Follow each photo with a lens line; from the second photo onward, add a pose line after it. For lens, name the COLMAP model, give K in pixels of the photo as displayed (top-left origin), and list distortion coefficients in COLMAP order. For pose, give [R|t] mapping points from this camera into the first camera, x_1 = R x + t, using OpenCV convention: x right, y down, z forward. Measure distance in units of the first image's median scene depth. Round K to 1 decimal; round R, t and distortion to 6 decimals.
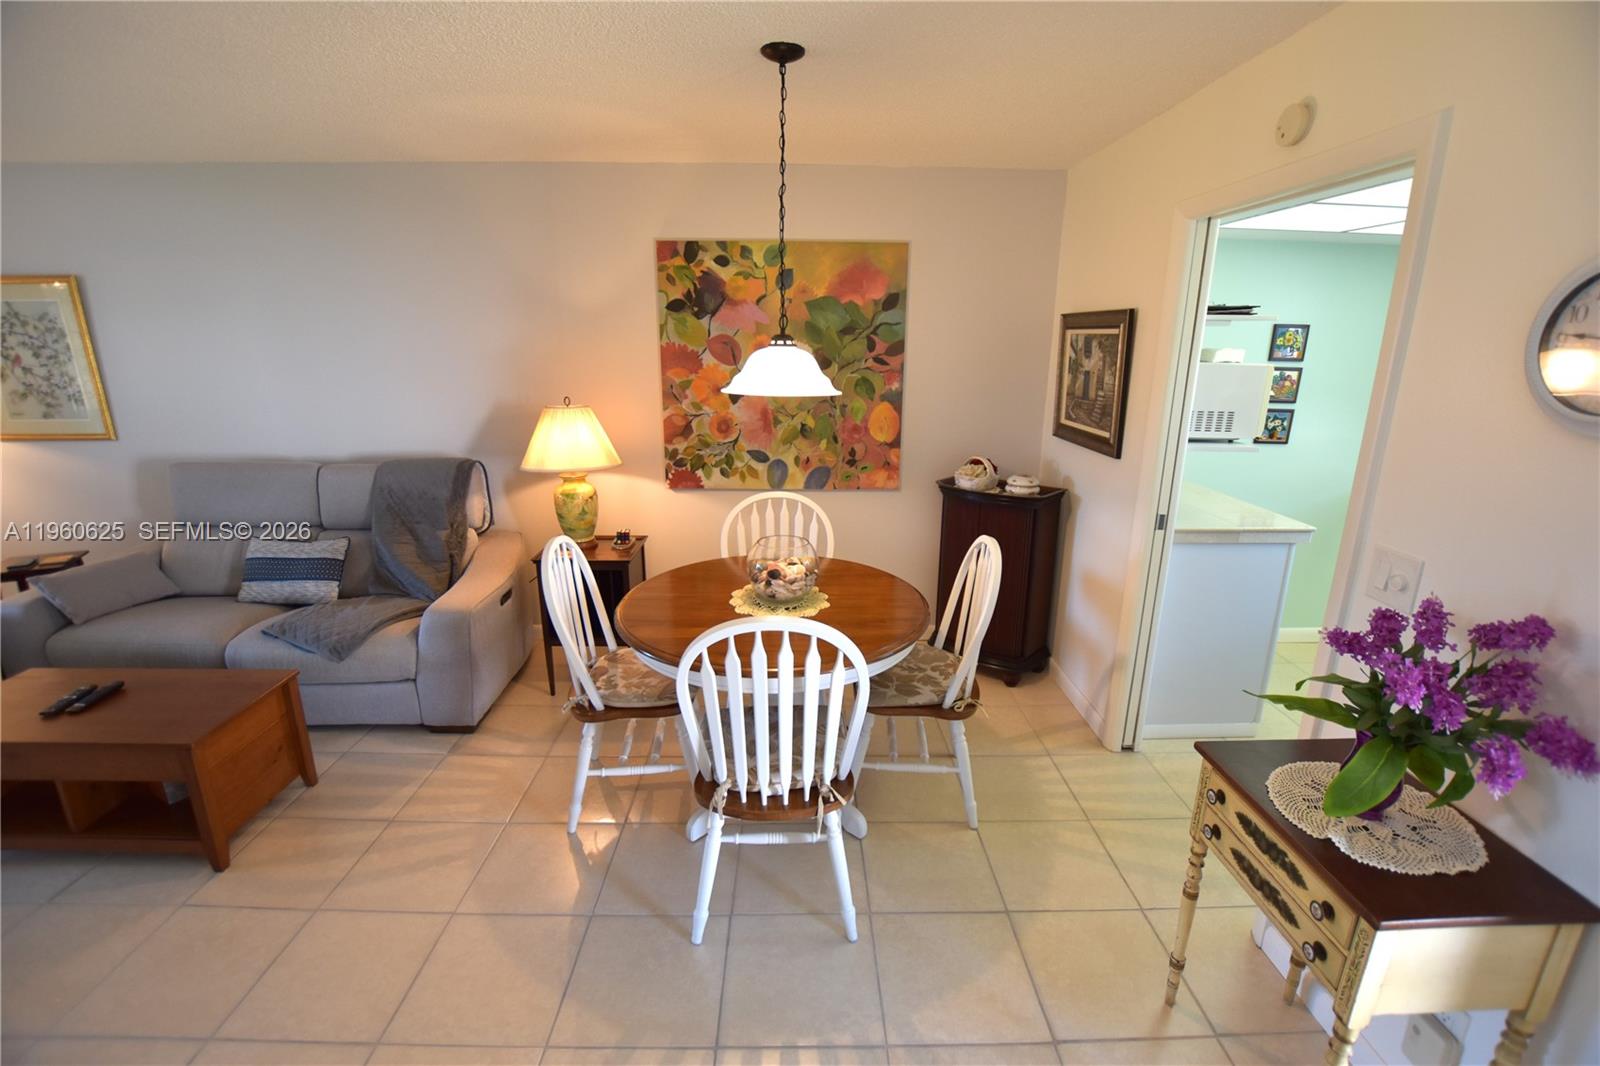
lens RADIAL K [[705.4, 0, 802.9], [0, 705.4, 529.1], [0, 0, 1]] dist [-0.035229, 0.006222]
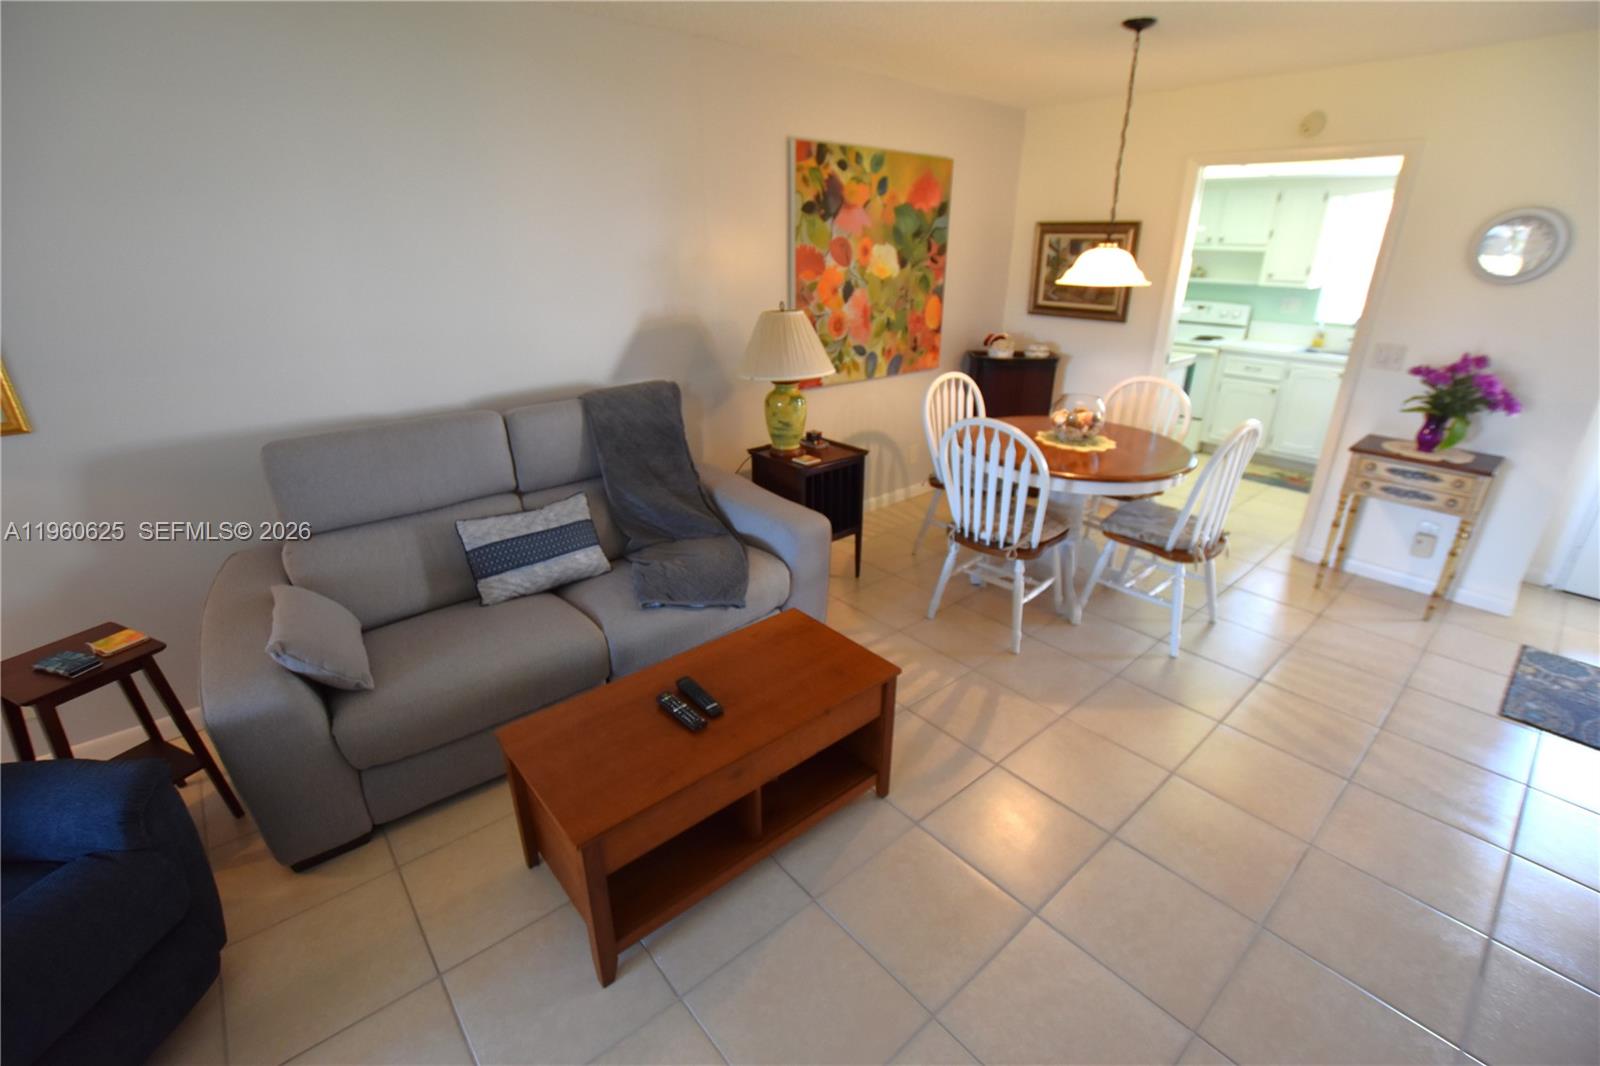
lens RADIAL K [[705.4, 0, 800.1], [0, 705.4, 531.8], [0, 0, 1]] dist [-0.035229, 0.006222]
pose [[0.764908, -0.247587, 0.594657, -0.928564], [0.169863, 0.968033, 0.184548, -0.050721], [-0.621339, -0.040152, 0.782512, 0.189341]]
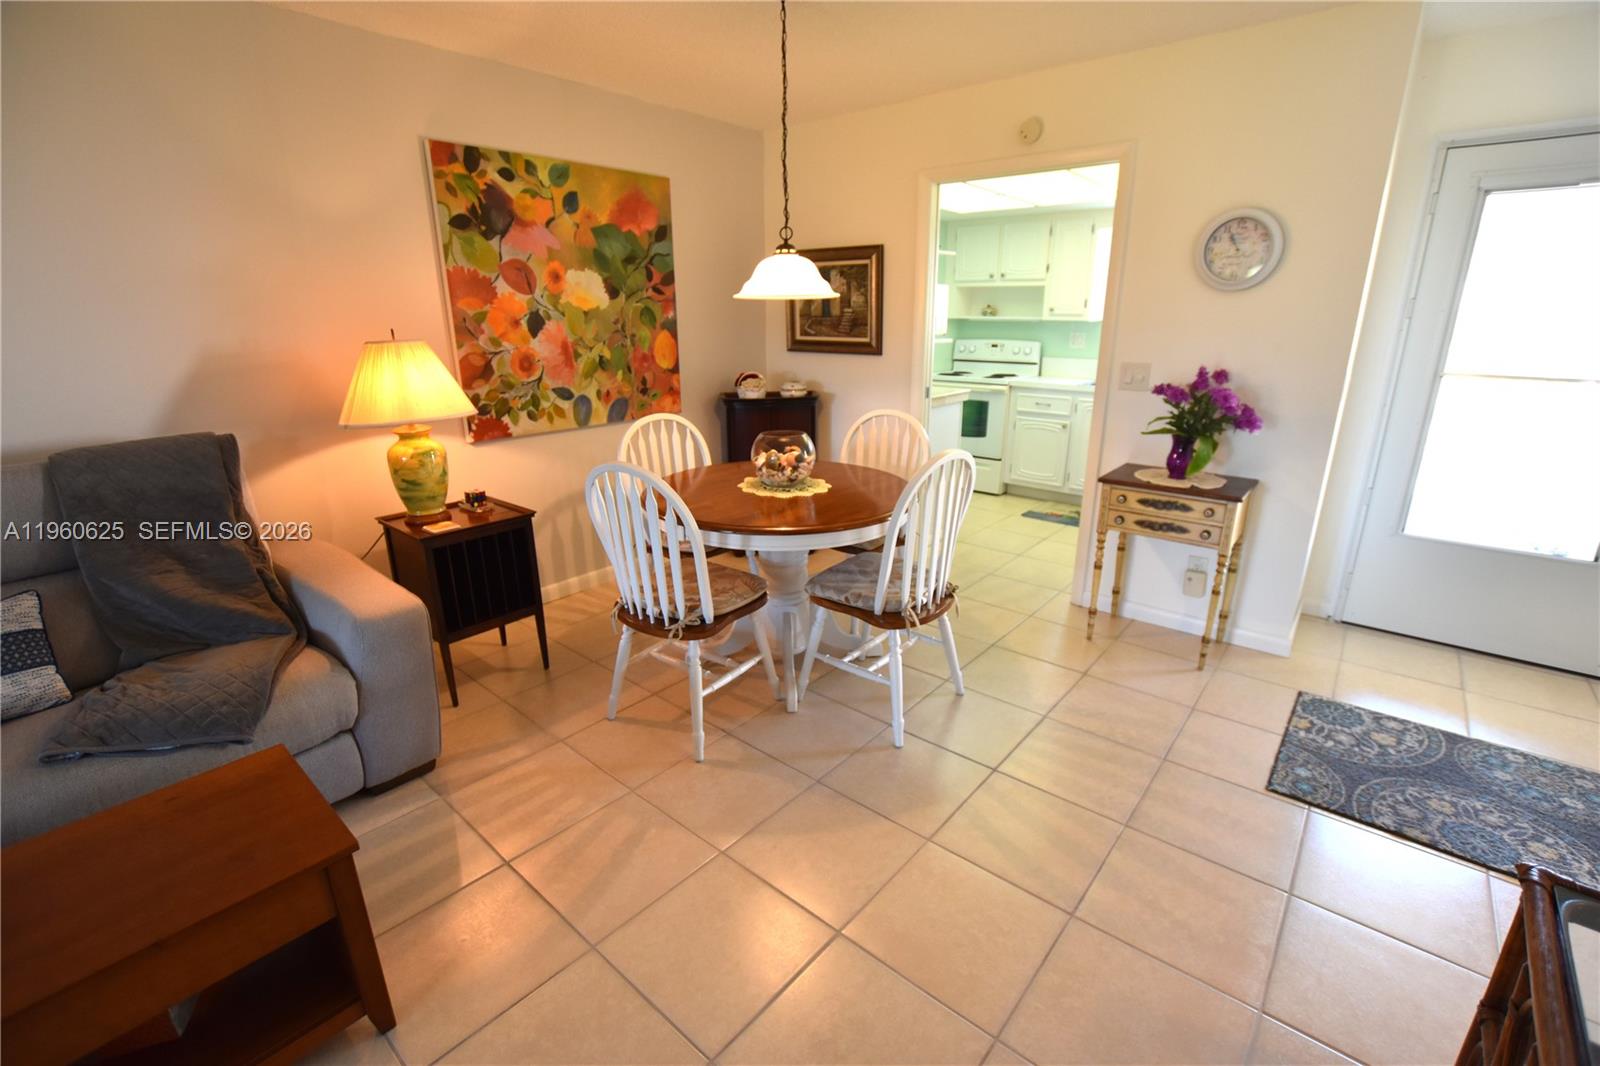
lens RADIAL K [[705.4, 0, 802.4], [0, 705.4, 531.6], [0, 0, 1]] dist [-0.035229, 0.006222]
pose [[0.657786, -0.233843, 0.715986, -0.605498], [0.206687, 0.970134, 0.126962, 0.023588], [-0.724291, 0.064471, 0.686473, 0.149861]]
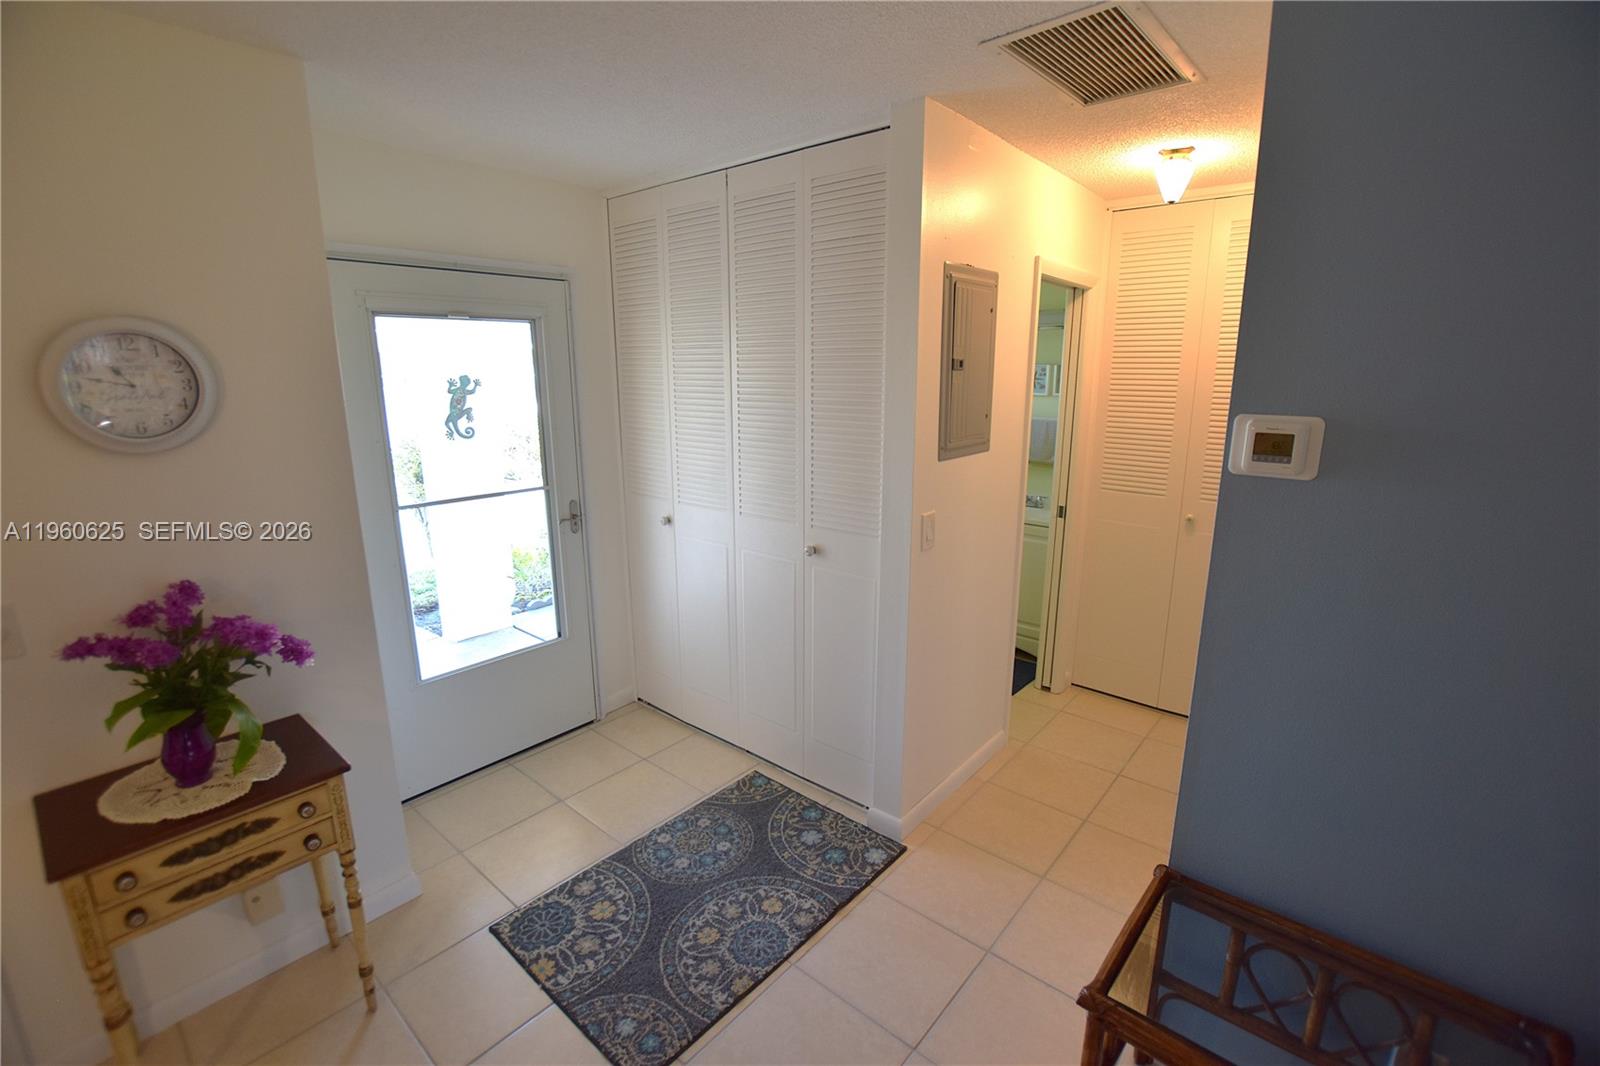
lens RADIAL K [[705.4, 0, 806.9], [0, 705.4, 529.5], [0, 0, 1]] dist [-0.035229, 0.006222]
pose [[-0.749059, -0.153237, 0.644538, -0.268754], [0.173075, 0.893834, 0.413649, -0.113314], [-0.639496, 0.421401, -0.643013, 0.362485]]
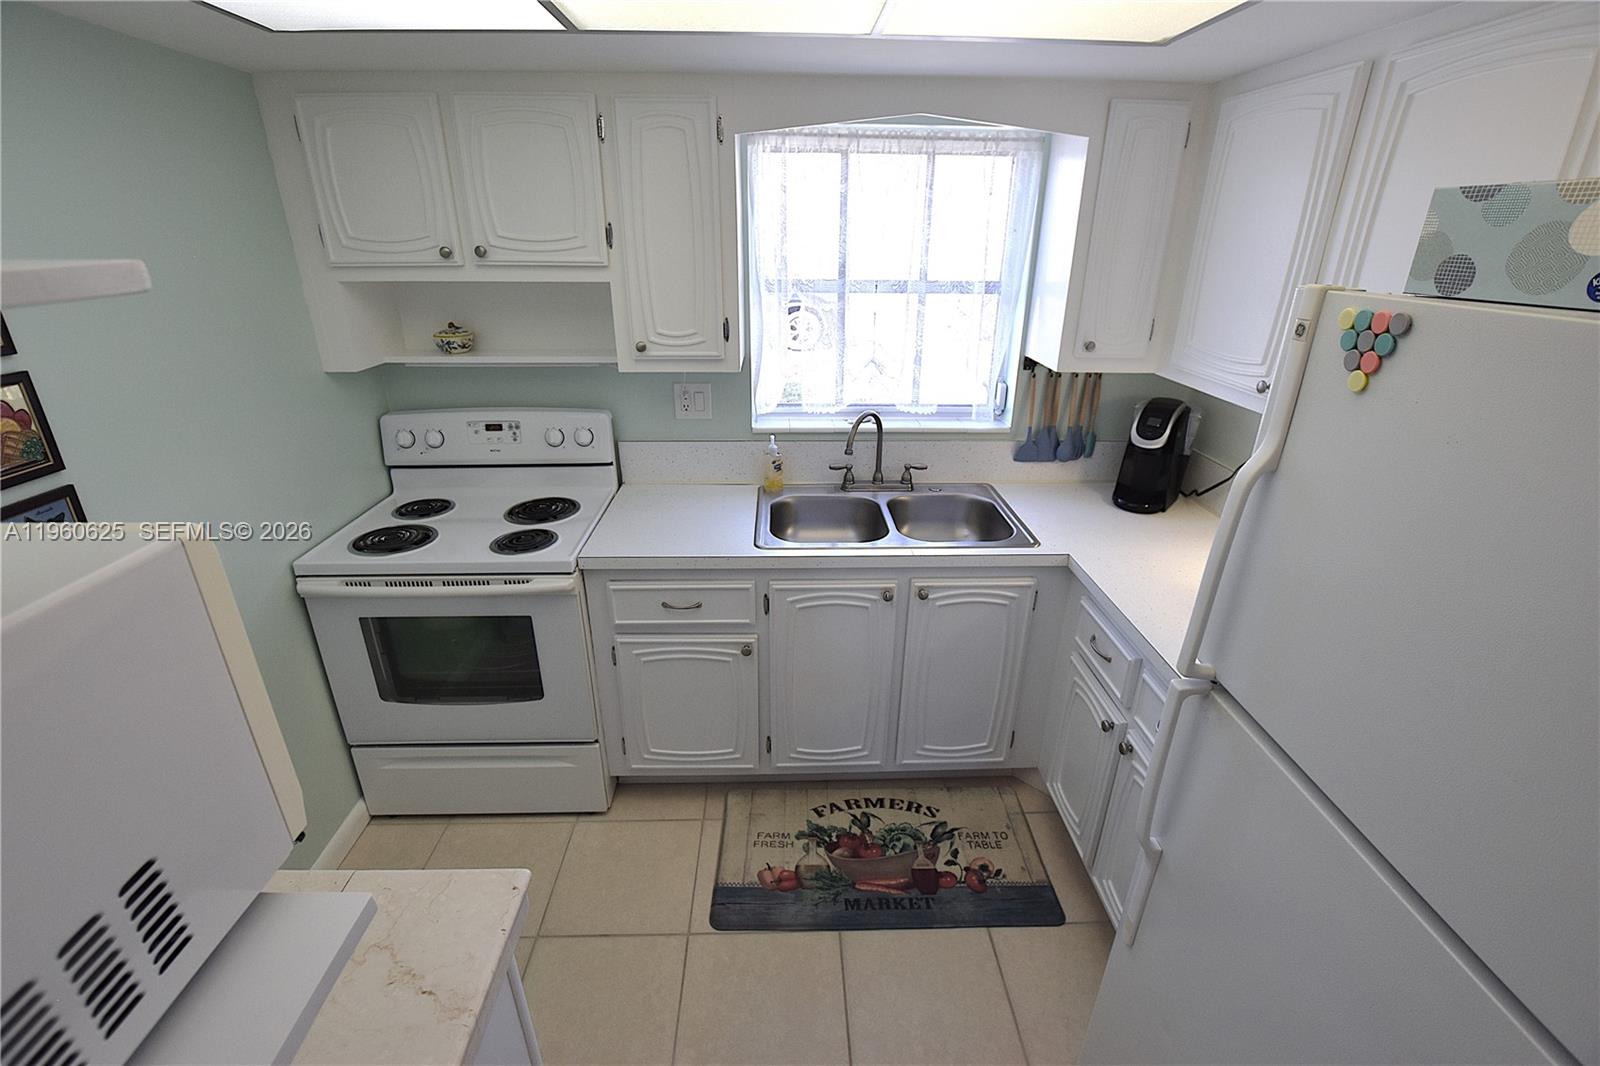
lens RADIAL K [[705.4, 0, 800.9], [0, 705.4, 532.6], [0, 0, 1]] dist [-0.035229, 0.006222]
pose [[-0.006814, -0.390900, 0.920408, 0.389523], [0.260393, 0.887982, 0.379056, -0.194344], [-0.965479, 0.242250, 0.095737, 0.639211]]
